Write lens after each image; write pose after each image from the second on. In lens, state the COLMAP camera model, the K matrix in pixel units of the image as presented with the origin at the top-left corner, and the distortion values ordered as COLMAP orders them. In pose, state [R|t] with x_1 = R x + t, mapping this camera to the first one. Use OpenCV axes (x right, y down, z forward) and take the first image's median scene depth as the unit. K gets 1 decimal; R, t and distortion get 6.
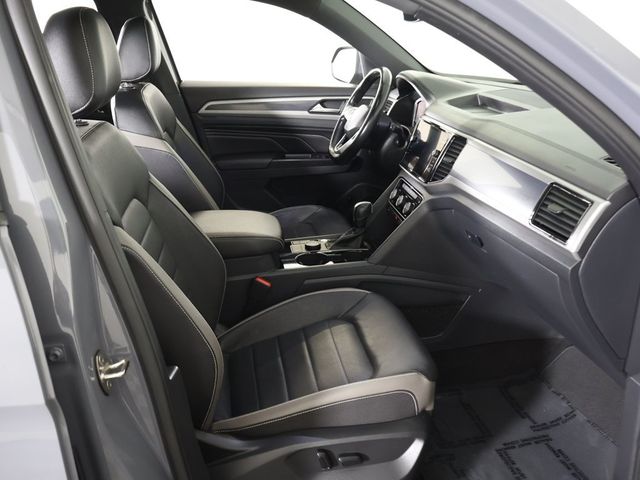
lens RADIAL K [[633.7, 0, 320.0], [0, 633.7, 240.0], [0, 0, 1]] dist [-0.011723, 0.013553]
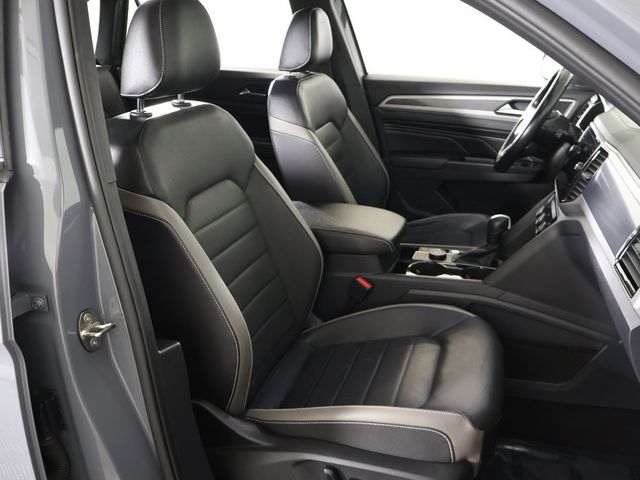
lens RADIAL K [[633.7, 0, 320.0], [0, 633.7, 240.0], [0, 0, 1]] dist [-0.011723, 0.013553]
pose [[0.891060, 0.145615, -0.429893, 0.228282], [-0.145722, 0.988779, 0.032878, -0.018003], [0.429857, 0.033349, 0.902281, 0.096970]]
